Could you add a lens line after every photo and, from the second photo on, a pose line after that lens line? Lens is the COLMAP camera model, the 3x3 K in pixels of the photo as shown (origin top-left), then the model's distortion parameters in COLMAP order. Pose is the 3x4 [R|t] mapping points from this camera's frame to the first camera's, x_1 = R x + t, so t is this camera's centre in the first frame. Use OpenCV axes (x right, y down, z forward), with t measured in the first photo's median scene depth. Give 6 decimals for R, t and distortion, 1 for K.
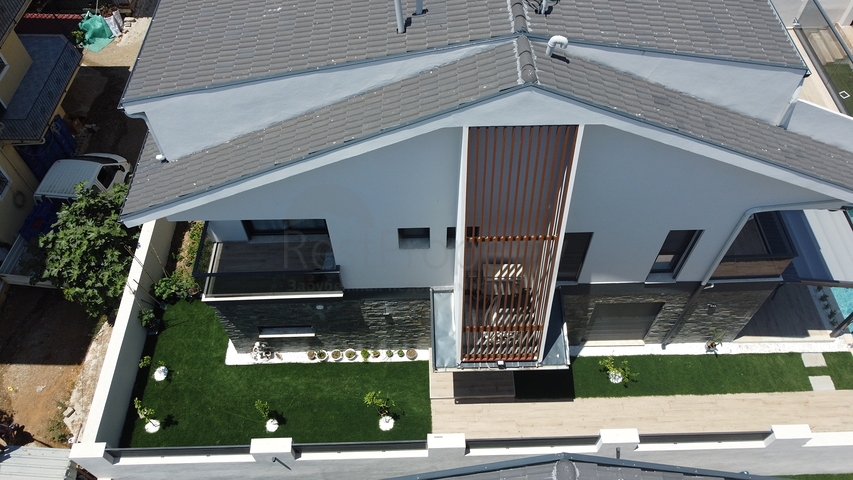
lens RADIAL K [[648.9, 0, 426.5], [0, 648.9, 240.0], [0, 0, 1]] dist [0.000127, -0.005819]
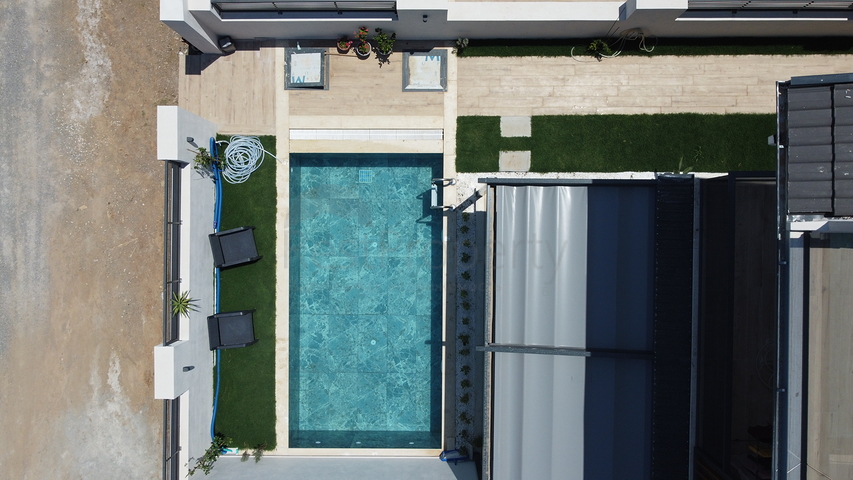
lens RADIAL K [[648.9, 0, 426.5], [0, 648.9, 240.0], [0, 0, 1]] dist [0.000127, -0.005819]
pose [[-0.999489, -0.030175, 0.010551, 0.681284], [0.030905, -0.827754, 0.560240, -0.279096], [-0.008172, 0.560280, 0.828263, 0.472307]]
